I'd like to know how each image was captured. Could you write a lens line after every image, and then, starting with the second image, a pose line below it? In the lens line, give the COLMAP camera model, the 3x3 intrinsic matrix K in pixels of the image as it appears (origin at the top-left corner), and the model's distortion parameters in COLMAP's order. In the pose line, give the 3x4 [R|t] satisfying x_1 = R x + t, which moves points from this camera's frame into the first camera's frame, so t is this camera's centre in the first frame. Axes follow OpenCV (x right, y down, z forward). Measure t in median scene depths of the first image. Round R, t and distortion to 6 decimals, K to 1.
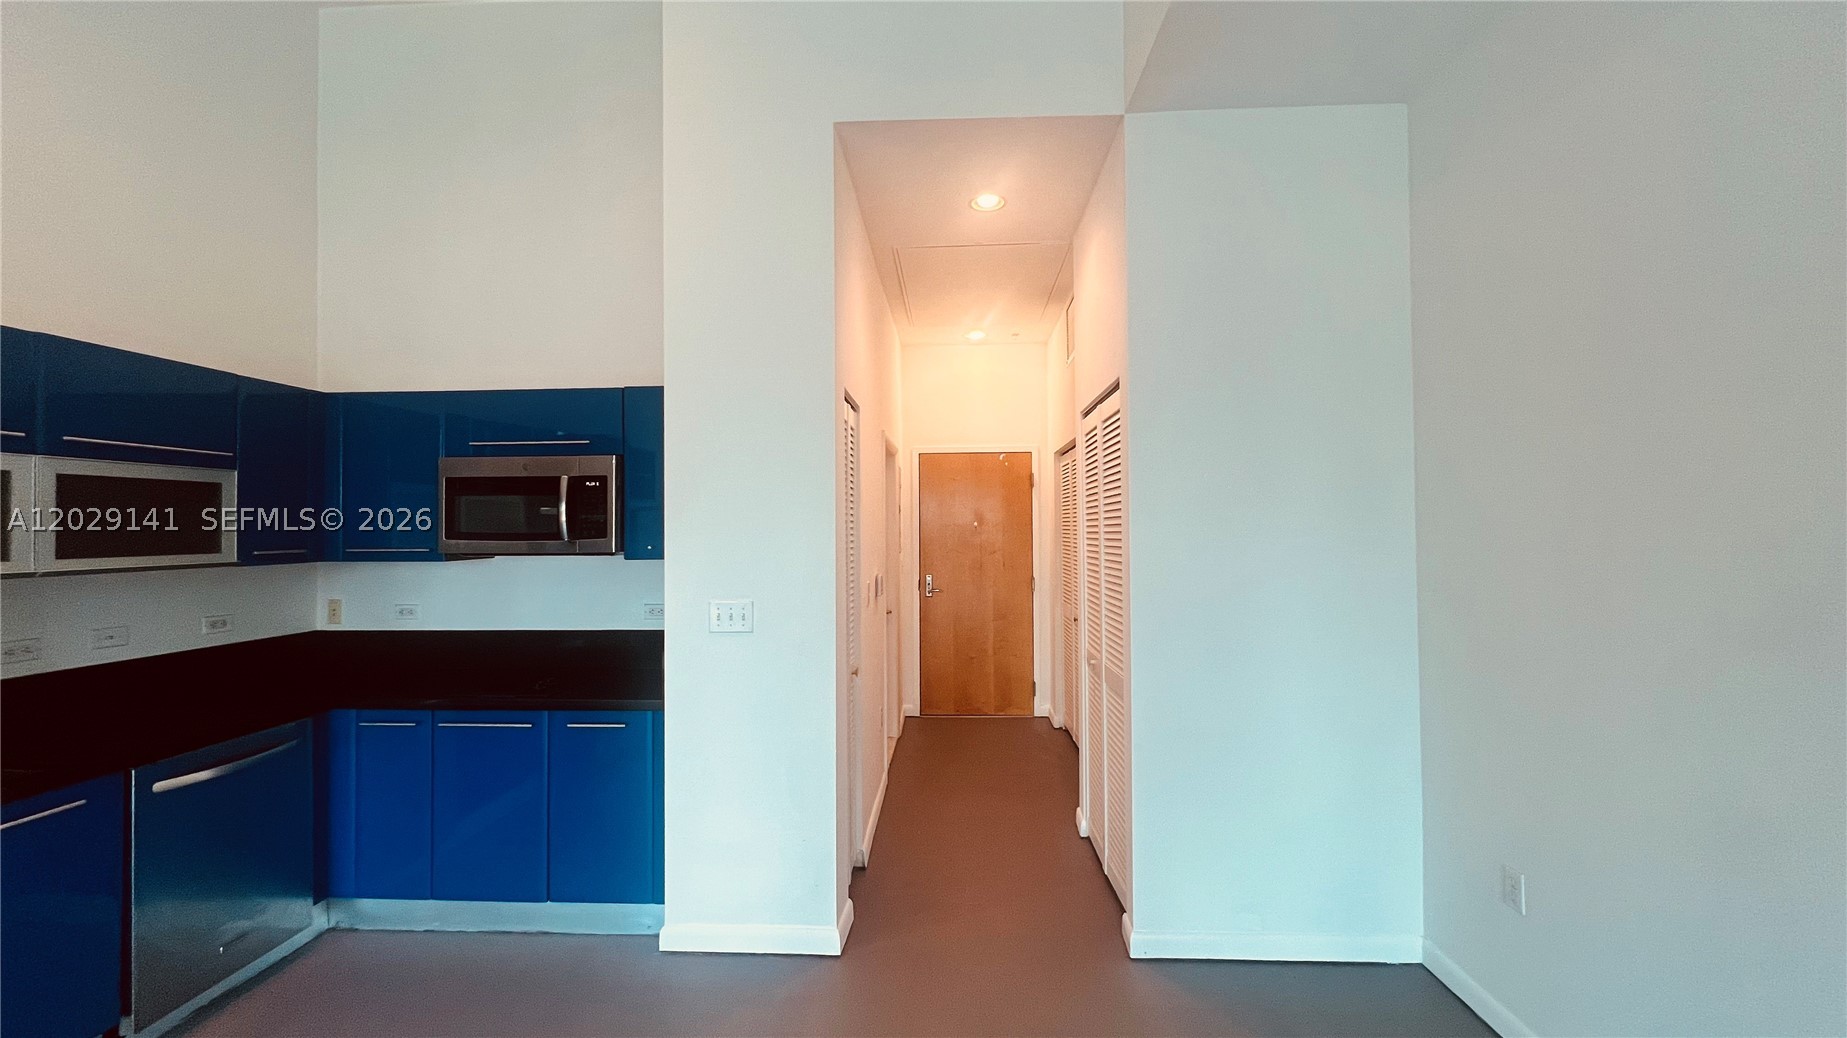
lens RADIAL K [[738.0, 0, 923.8], [0, 738.0, 518.9], [0, 0, 1]] dist [0.000145, 0.000183]
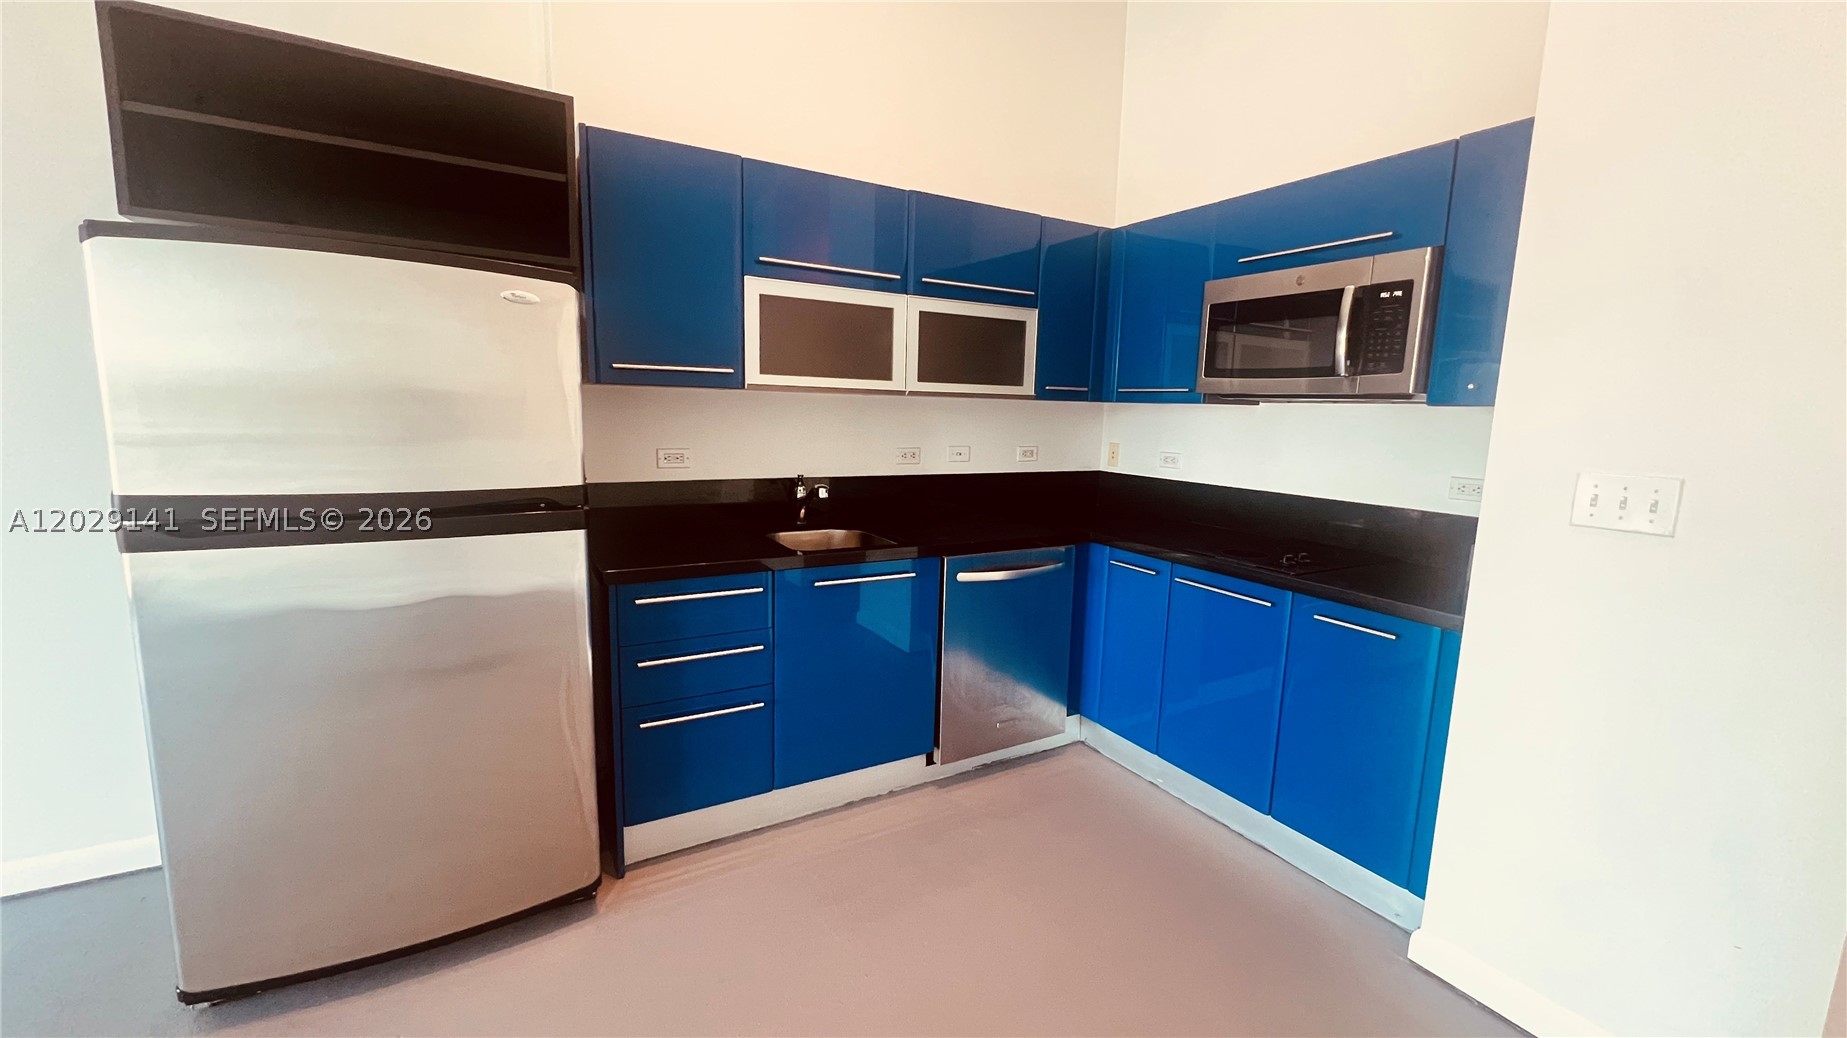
lens RADIAL K [[738.0, 0, 923.0], [0, 738.0, 515.6], [0, 0, 1]] dist [0.000145, 0.000183]
pose [[0.545544, 0.144486, -0.825534, -0.081150], [-0.020516, 0.987034, 0.159195, 0.058996], [0.837831, -0.069912, 0.541434, 0.235255]]
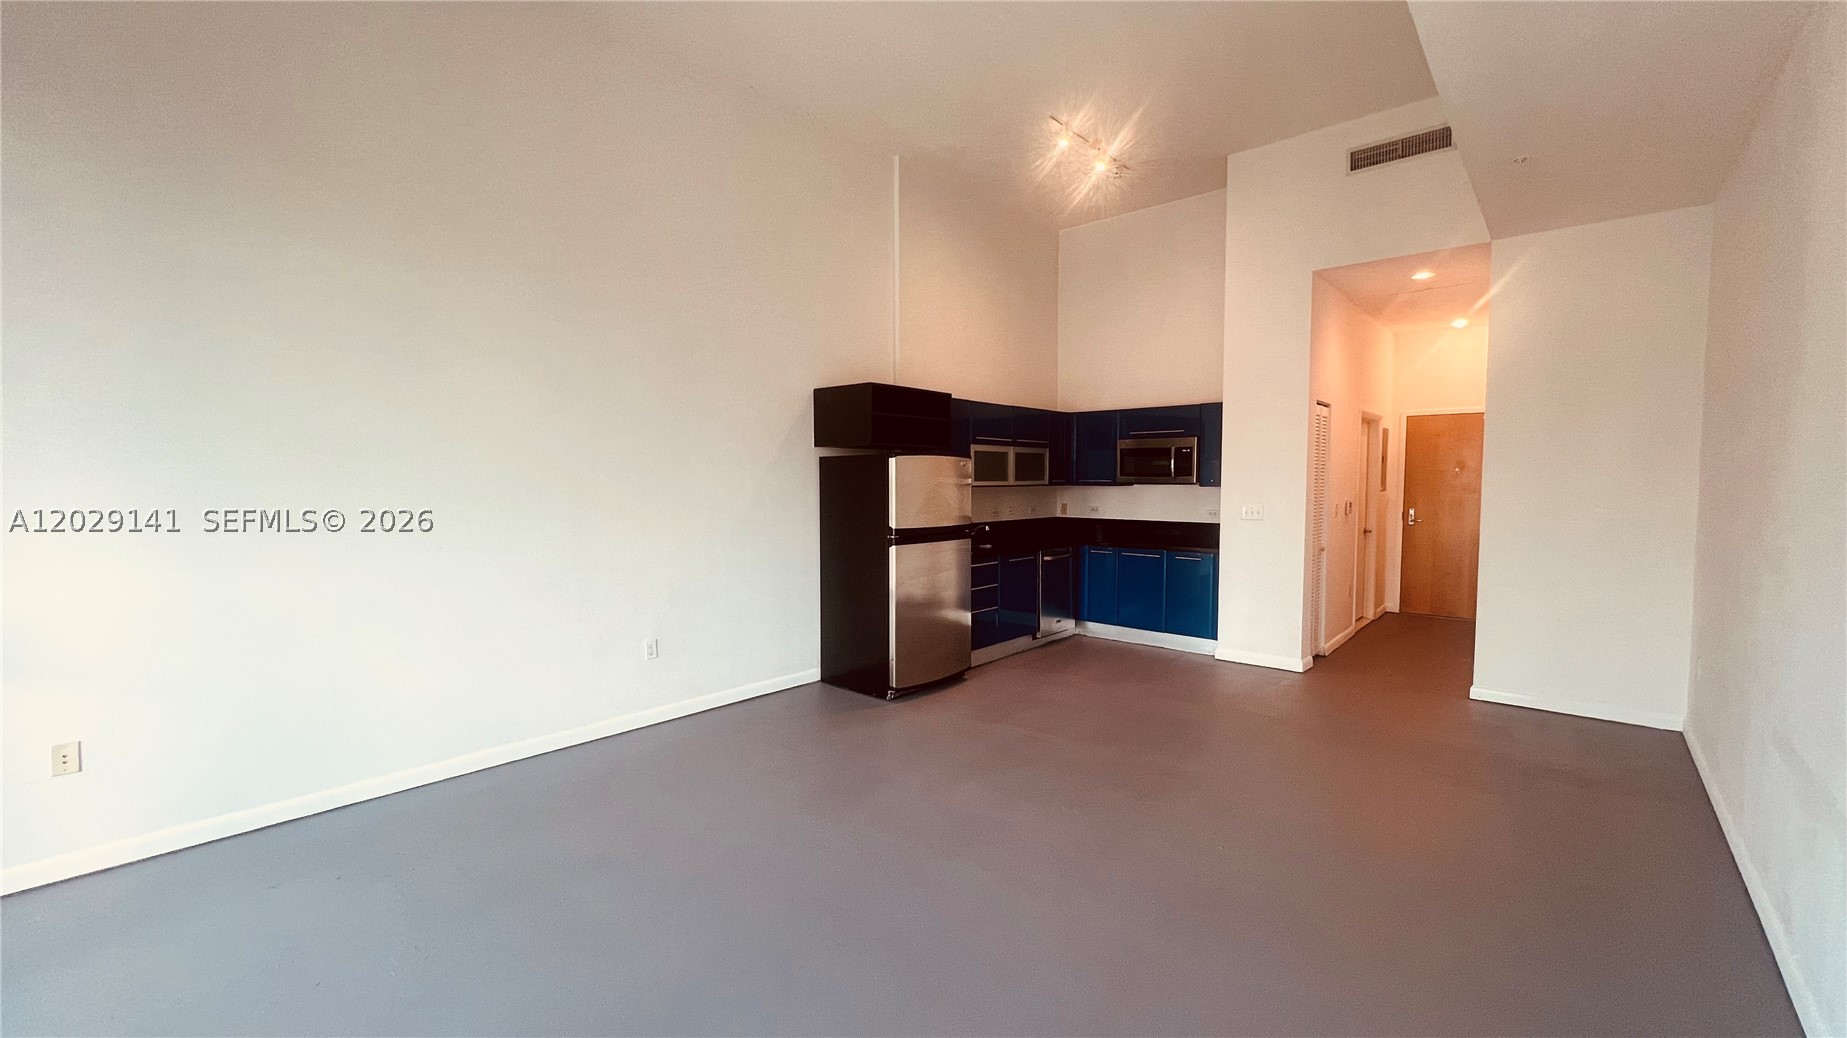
lens RADIAL K [[738.0, 0, 925.4], [0, 738.0, 519.1], [0, 0, 1]] dist [0.000145, 0.000183]
pose [[0.781028, 0.042604, -0.623041, 0.309344], [0.003176, 0.997386, 0.072183, -0.006649], [0.624487, -0.058356, 0.778852, -1.171097]]
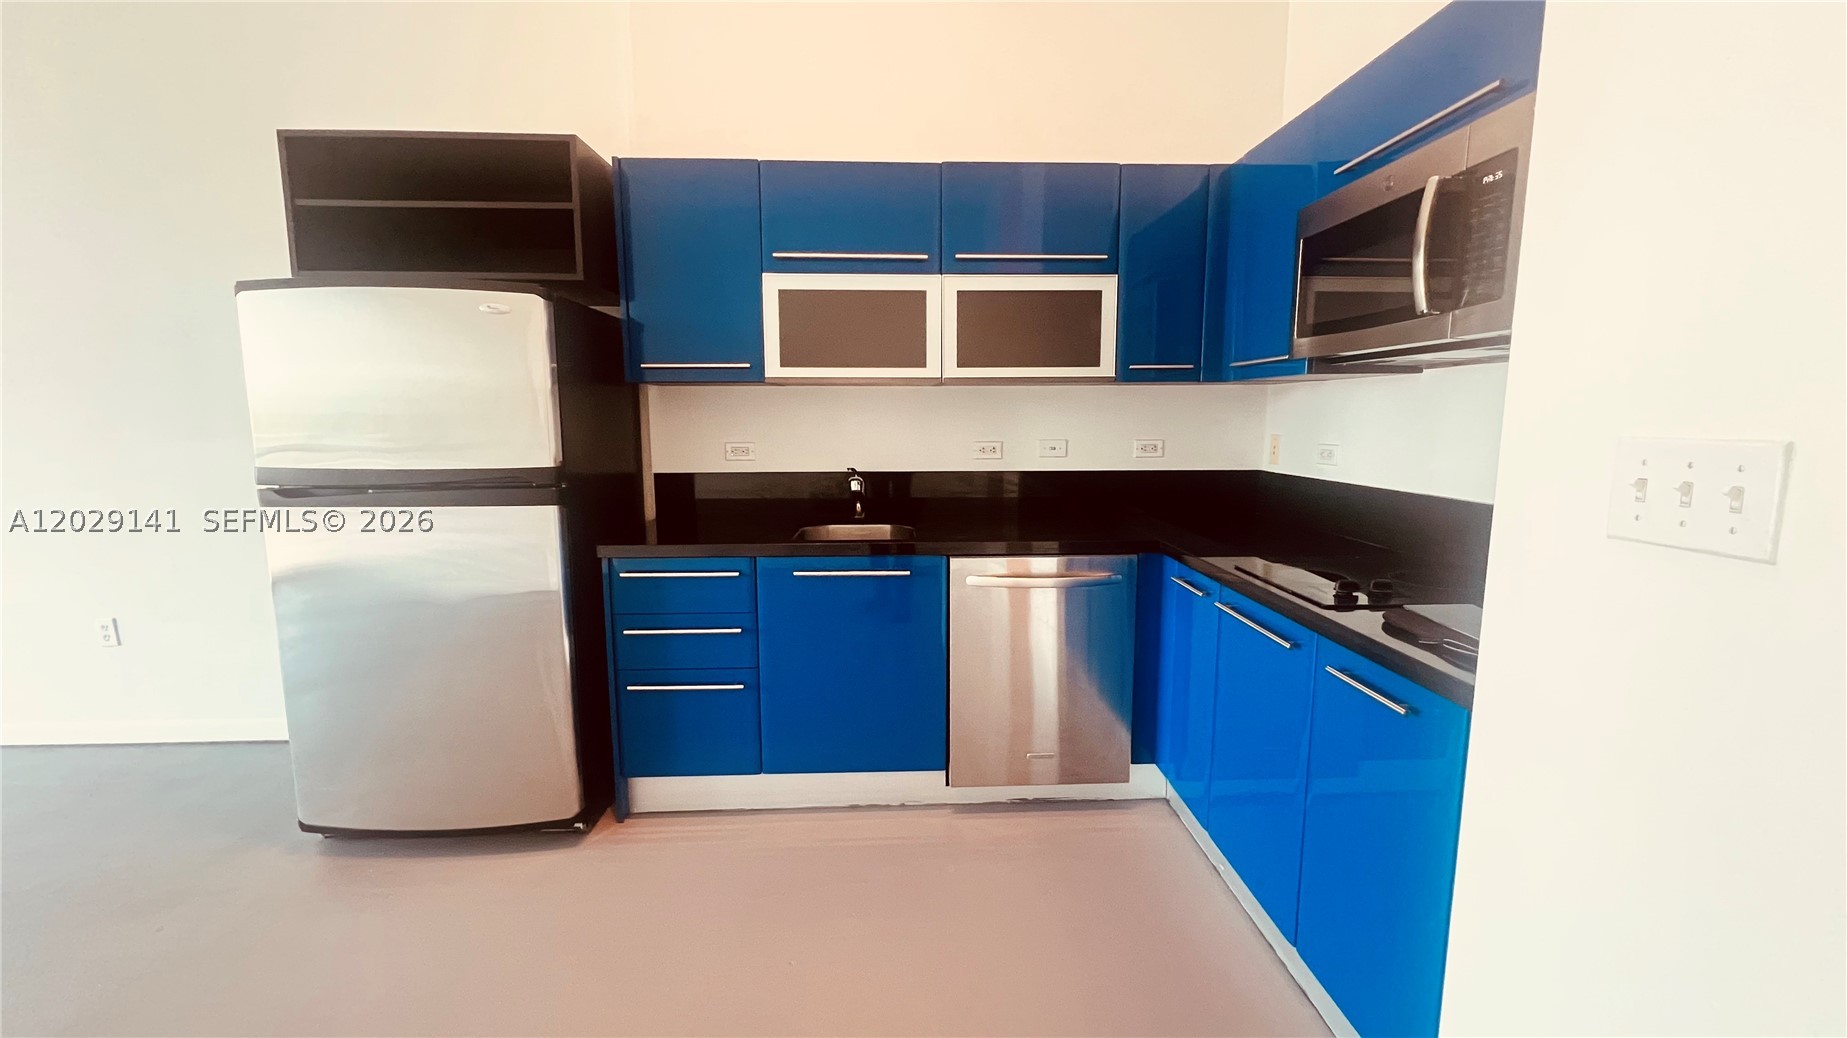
lens RADIAL K [[738.0, 0, 924.0], [0, 738.0, 514.4], [0, 0, 1]] dist [0.000145, 0.000183]
pose [[0.090523, 0.139334, -0.986099, -0.008429], [0.014900, 0.989864, 0.141234, 0.087969], [0.995783, -0.027478, 0.087530, 0.625365]]
